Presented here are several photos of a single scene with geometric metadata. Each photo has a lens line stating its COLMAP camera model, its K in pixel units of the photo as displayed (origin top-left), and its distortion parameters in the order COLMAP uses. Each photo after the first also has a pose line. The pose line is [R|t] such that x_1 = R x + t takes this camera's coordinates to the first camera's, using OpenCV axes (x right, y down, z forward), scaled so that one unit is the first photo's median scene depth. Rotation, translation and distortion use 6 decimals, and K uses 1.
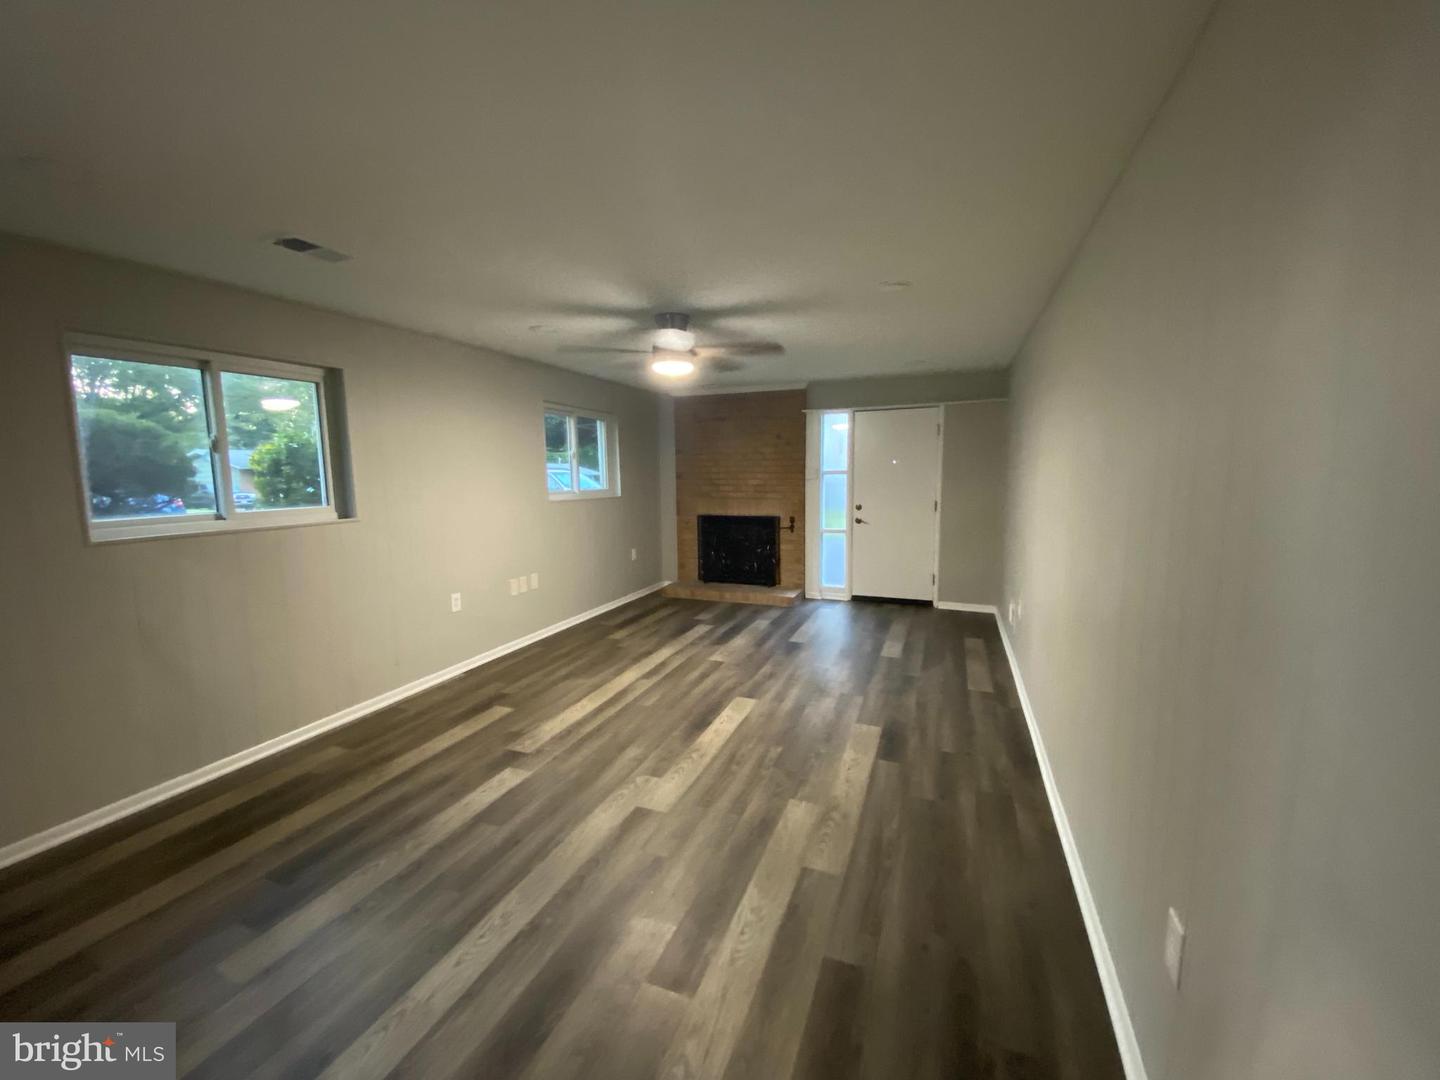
lens RADIAL K [[589.9, 0, 725.7], [0, 589.9, 541.2], [0, 0, 1]] dist [0.000125, -0.018494]
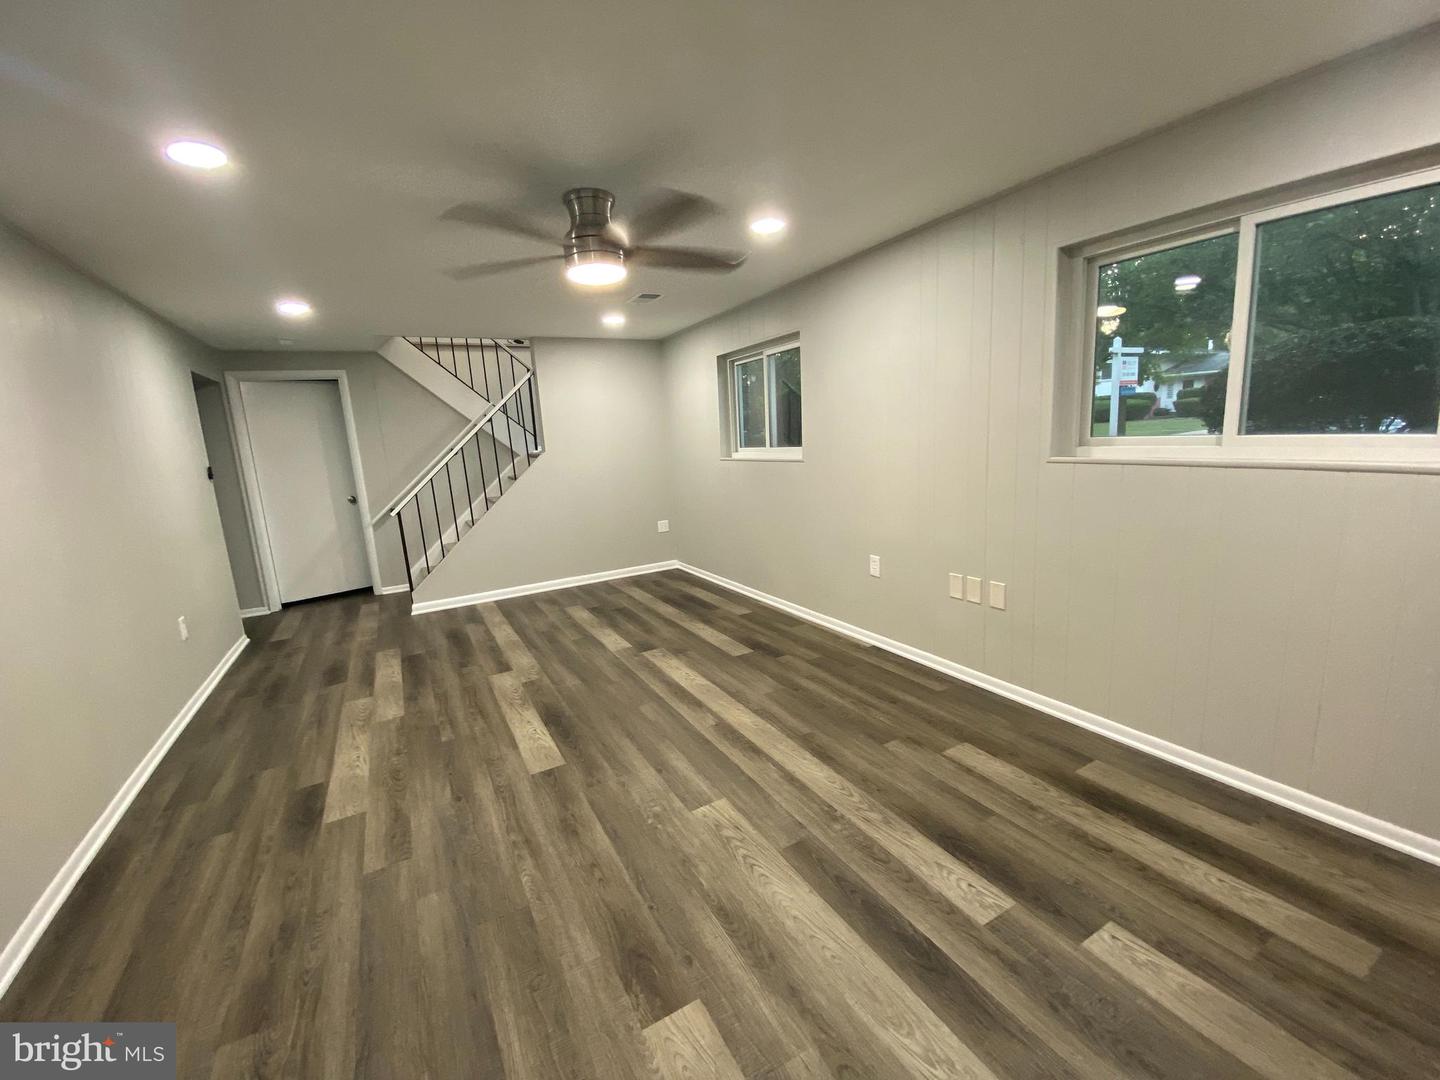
lens RADIAL K [[589.9, 0, 725.7], [0, 589.9, 541.2], [0, 0, 1]] dist [0.000125, -0.018494]
pose [[-0.640405, 0.187437, -0.744814, 0.382632], [-0.030352, 0.962829, 0.268399, -0.185014], [0.767437, 0.194491, -0.610912, 1.603307]]
